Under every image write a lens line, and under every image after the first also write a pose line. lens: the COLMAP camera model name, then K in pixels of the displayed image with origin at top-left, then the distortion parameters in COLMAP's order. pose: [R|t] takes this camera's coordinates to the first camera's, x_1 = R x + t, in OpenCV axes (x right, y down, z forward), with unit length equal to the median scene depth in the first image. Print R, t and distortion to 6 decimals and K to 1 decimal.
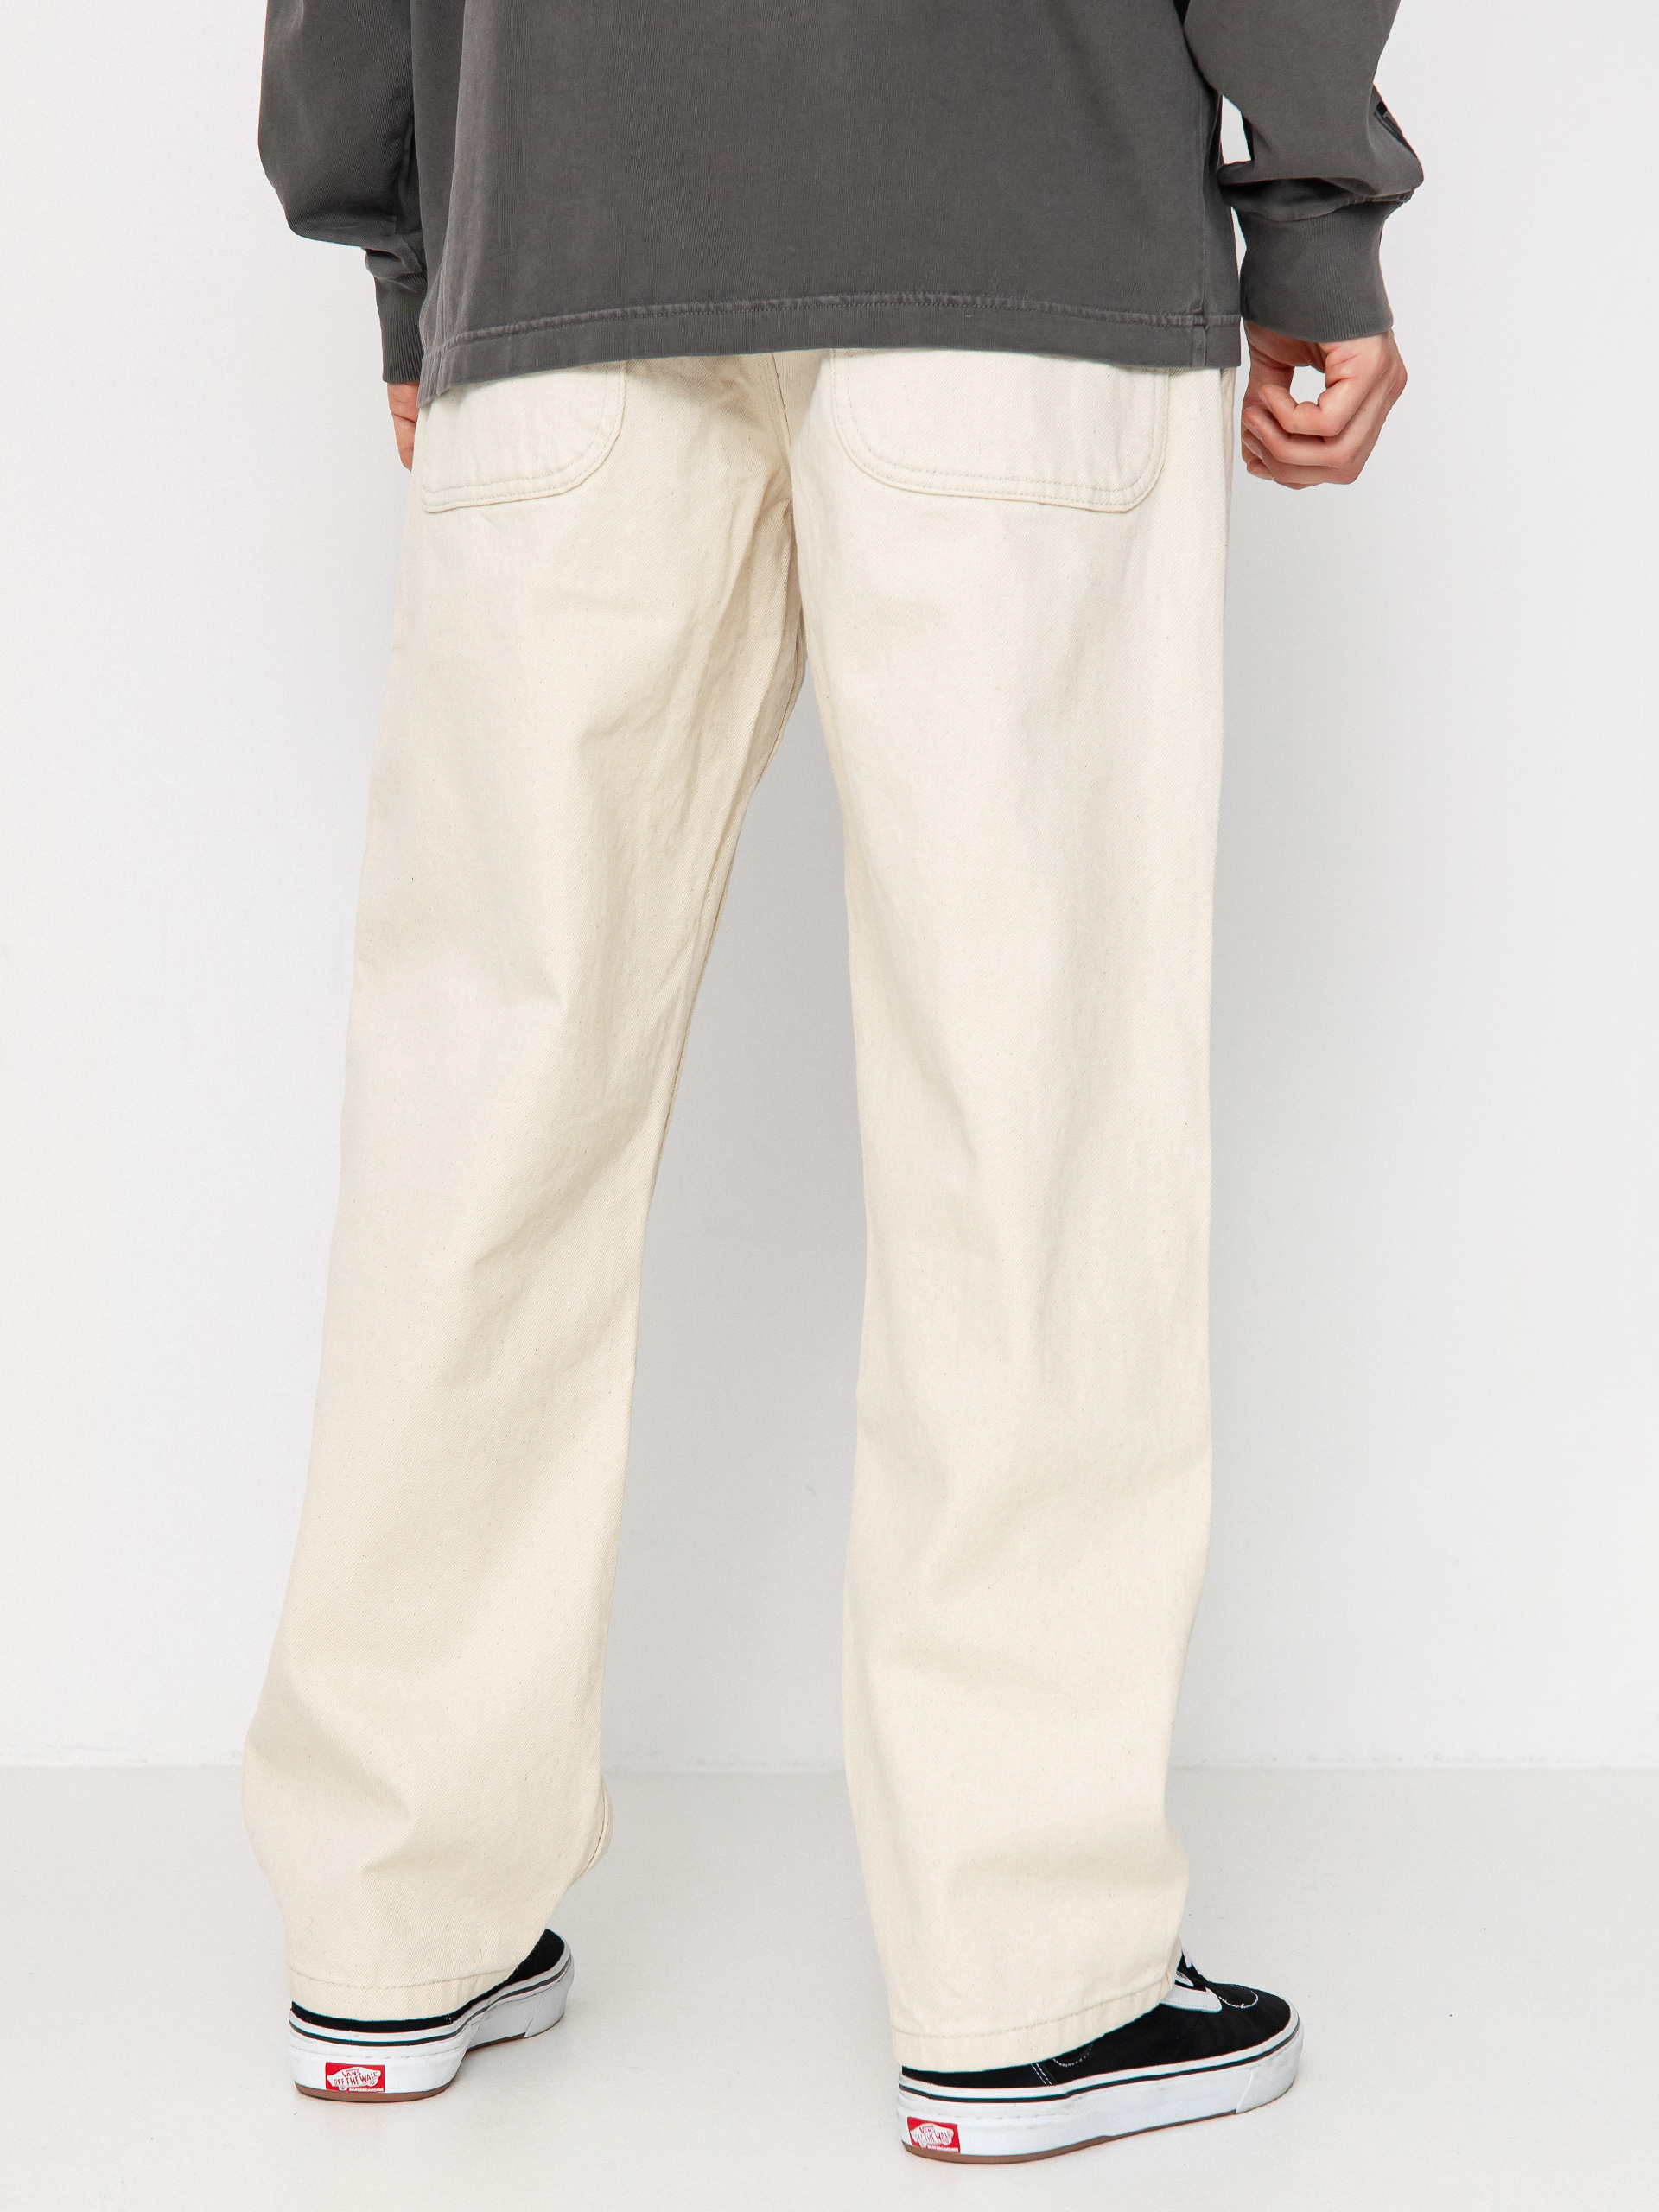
lens RADIAL K [[4094.1, 0, 828.6], [0, 4094.1, 1153.4], [0, 0, 1]] dist [-0.009992, 3.691336]
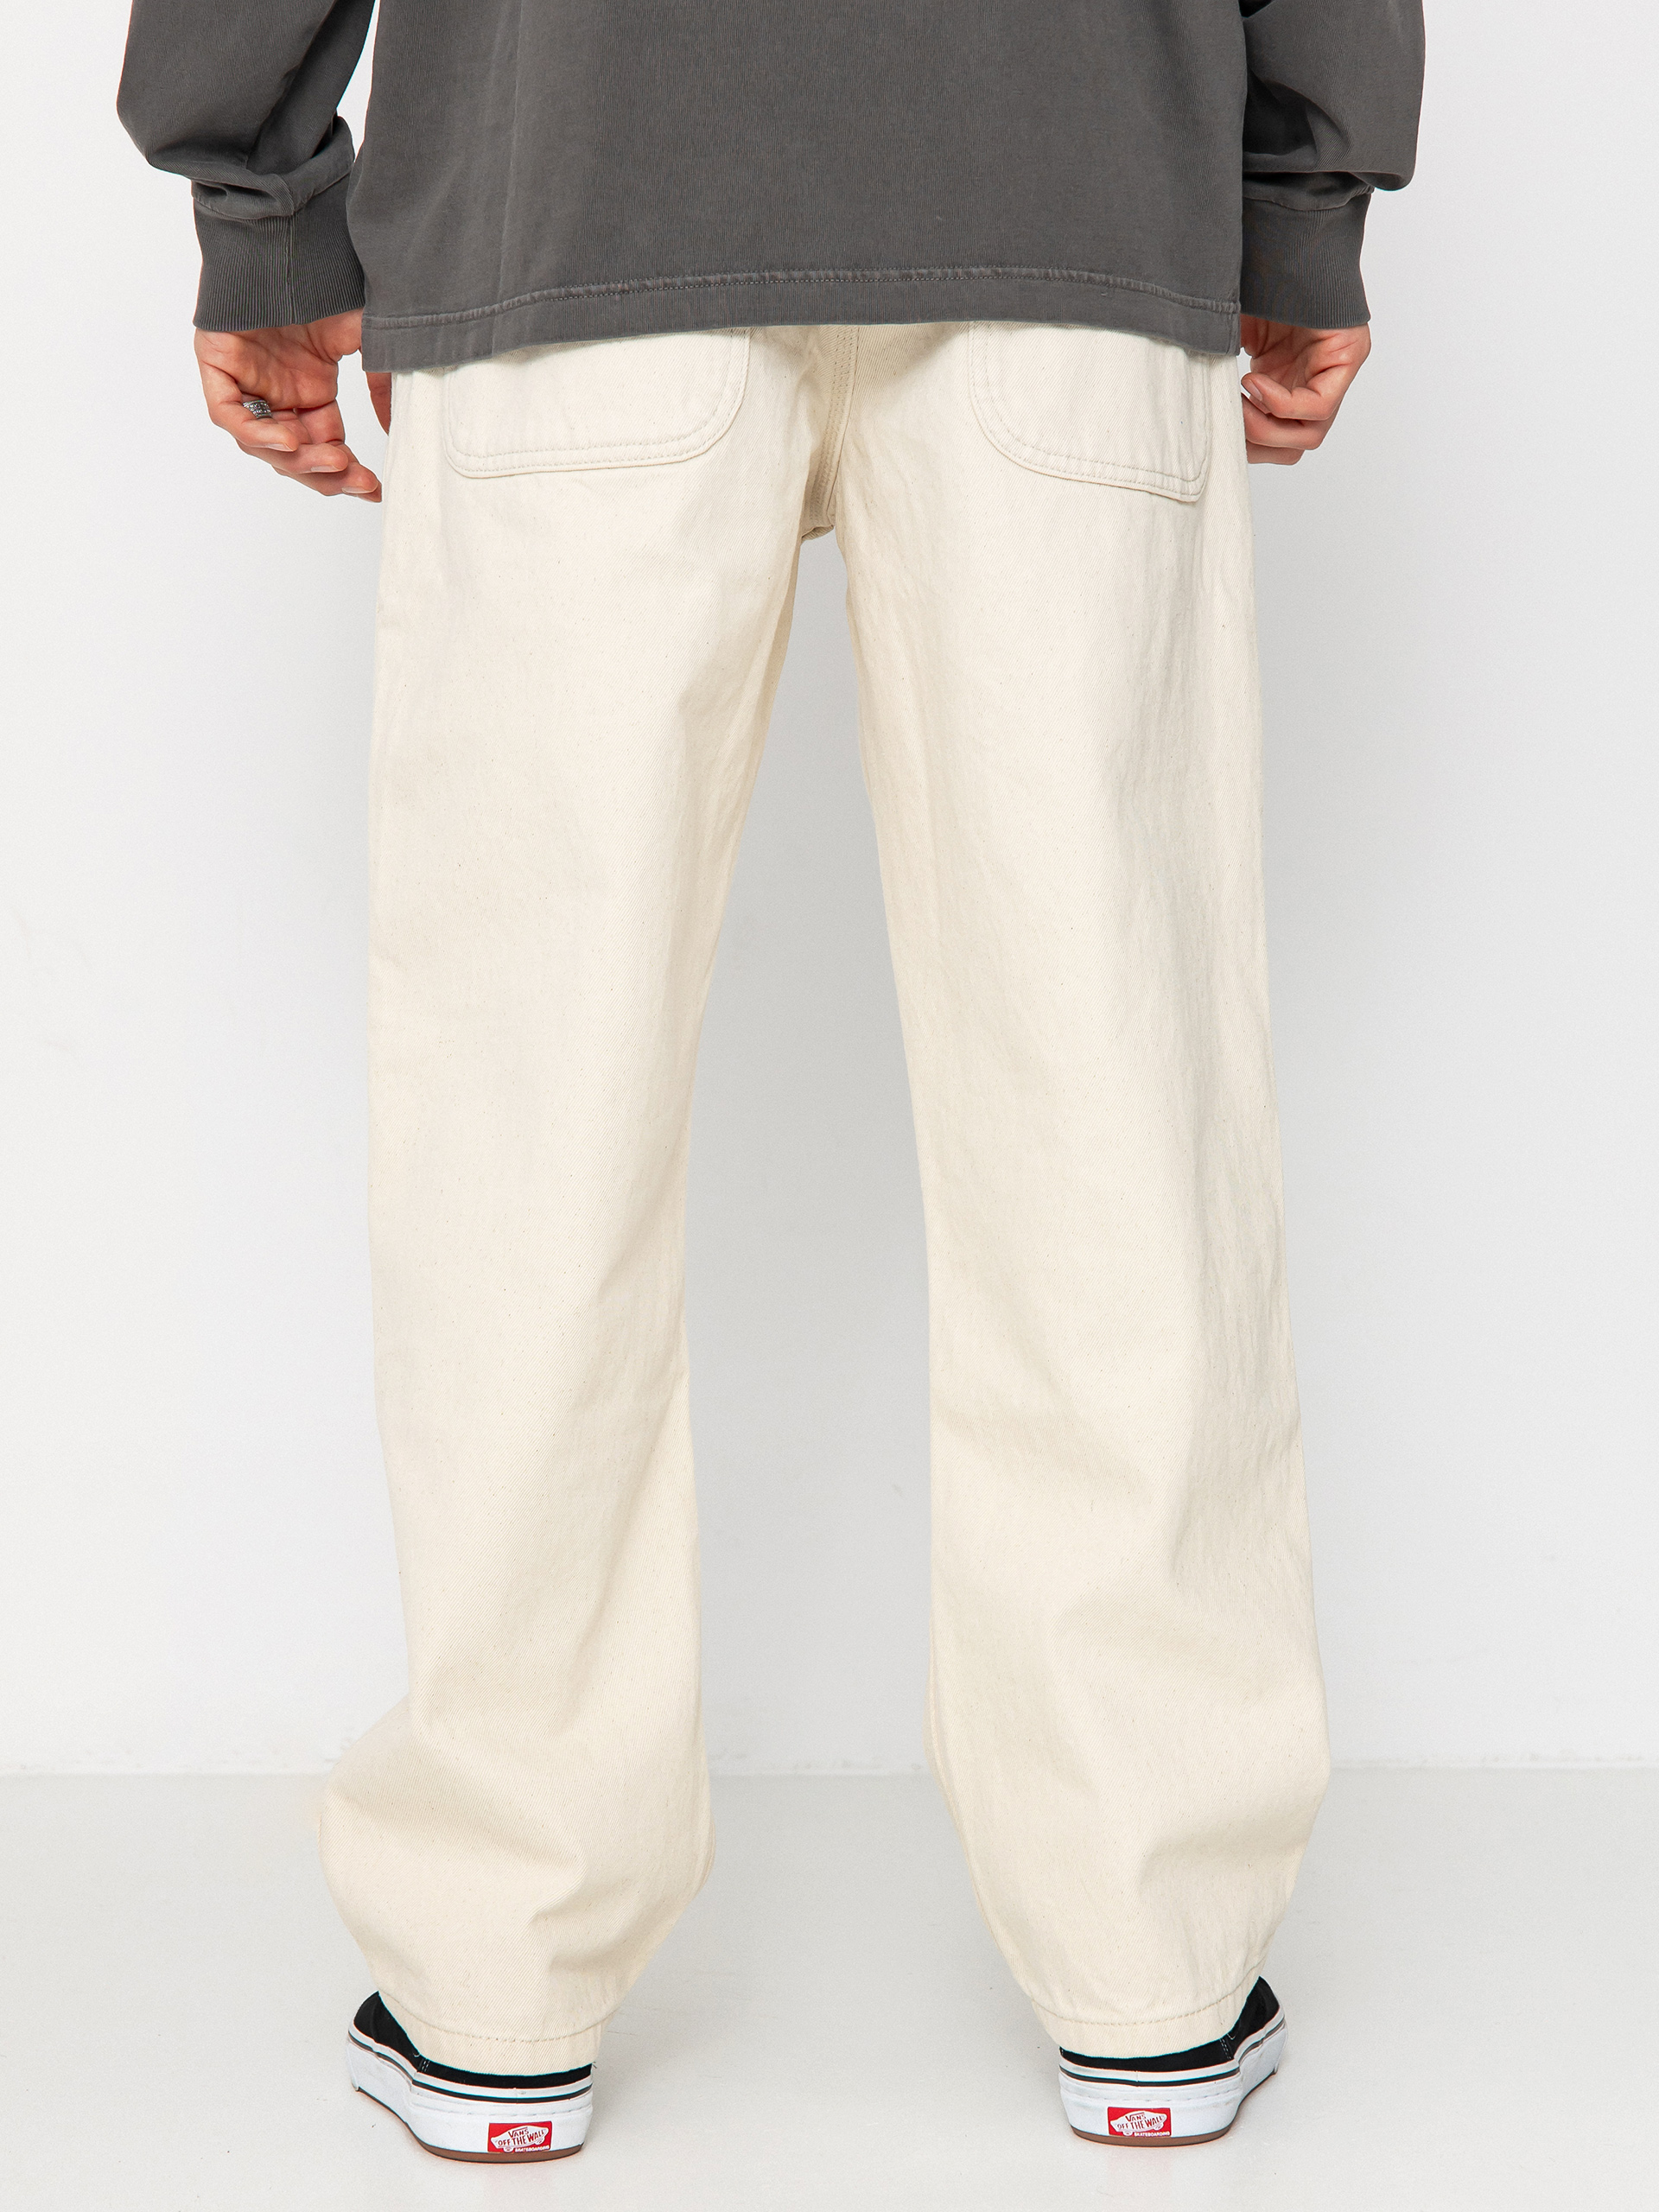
lens RADIAL K [[4281.1, 0, 829.5], [0, 4281.1, 1106.0], [0, 0, 1]] dist [0.047353, 2.383367]
pose [[0.973409, -0.001053, 0.229071, -0.262549], [0.003132, 0.999957, -0.008711, -0.002485], [-0.229052, 0.009197, 0.973371, 0.024618]]
